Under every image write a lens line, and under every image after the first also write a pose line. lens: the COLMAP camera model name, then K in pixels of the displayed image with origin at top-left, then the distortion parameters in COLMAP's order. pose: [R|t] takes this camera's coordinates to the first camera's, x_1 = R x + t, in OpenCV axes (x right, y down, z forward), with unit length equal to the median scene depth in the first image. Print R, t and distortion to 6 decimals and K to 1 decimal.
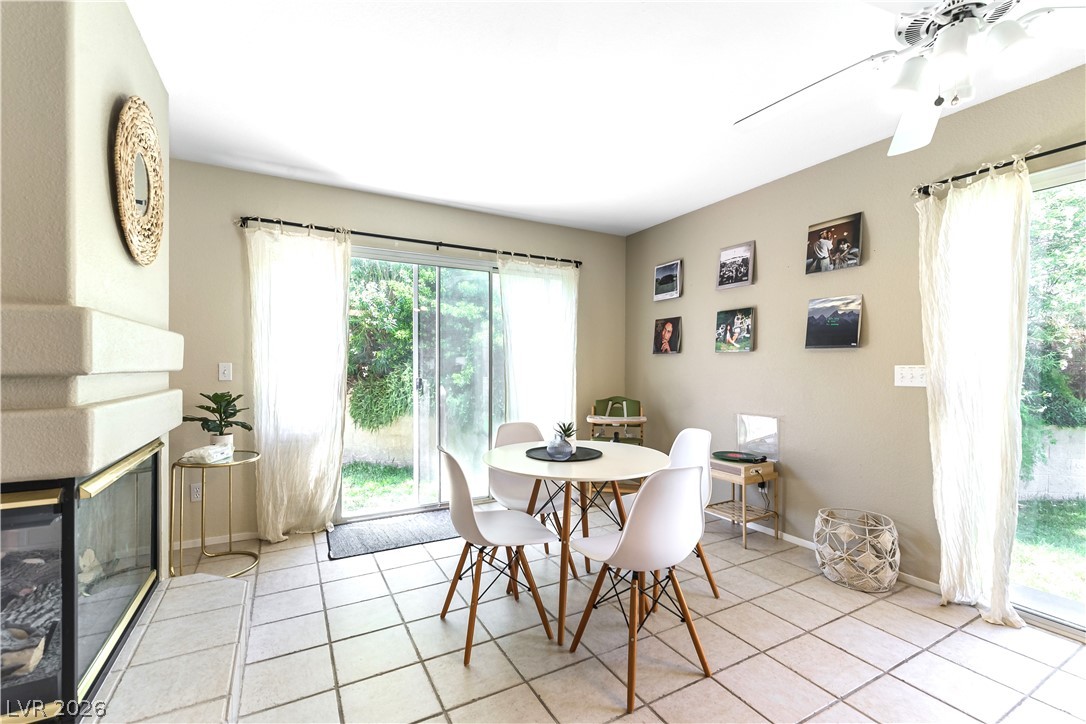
lens RADIAL K [[451.2, 0, 538.8], [0, 451.2, 365.9], [0, 0, 1]] dist [0.000106, -0.000021]
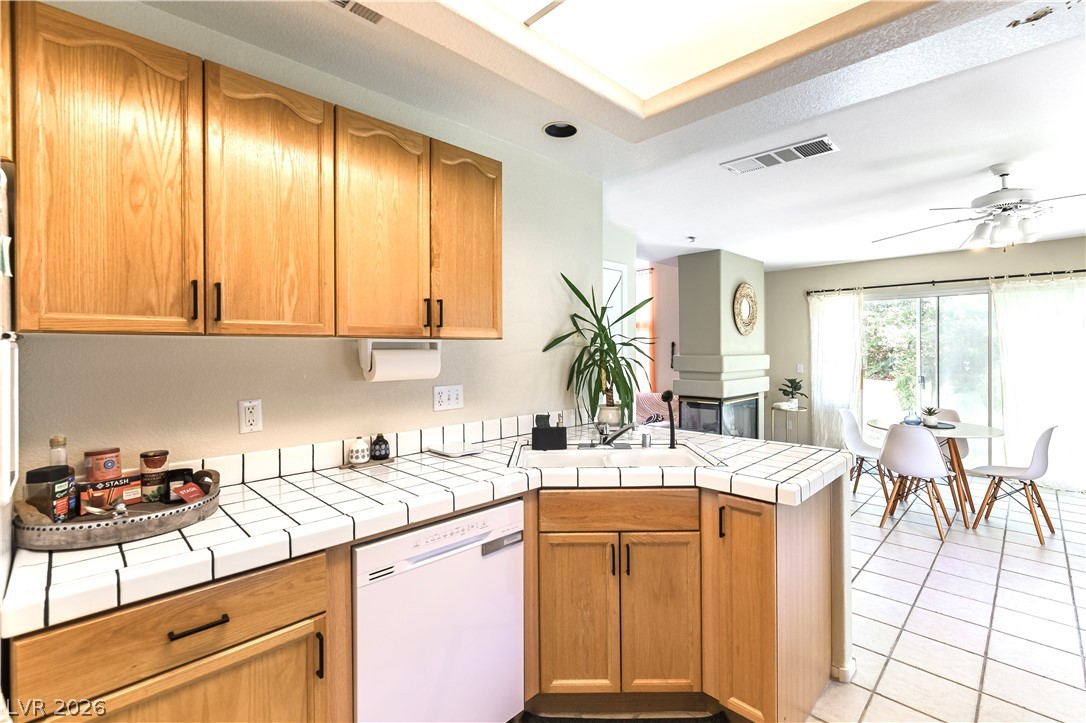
lens RADIAL K [[482.6, 0, 545.9], [0, 482.6, 349.9], [0, 0, 1]] dist [-0.000224, -0.000040]
pose [[0.292479, -0.003497, -0.956266, 1.054245], [0.004529, 0.999987, -0.002271, -0.071326], [0.956261, -0.003667, 0.292491, -0.731326]]
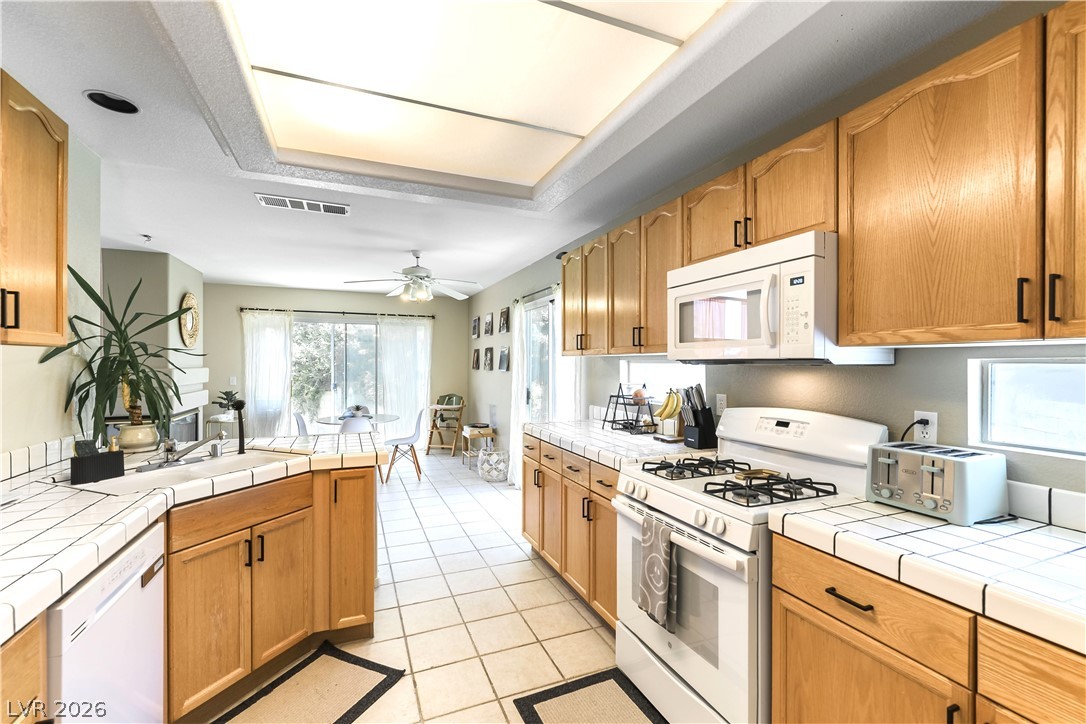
lens RADIAL K [[462.3, 0, 548.8], [0, 462.3, 363.7], [0, 0, 1]] dist [-0.000800, -0.000057]
pose [[0.995672, -0.001020, -0.092932, 0.981673], [0.001152, 0.999998, 0.001360, -0.069765], [0.092931, -0.001461, 0.995672, -1.017337]]
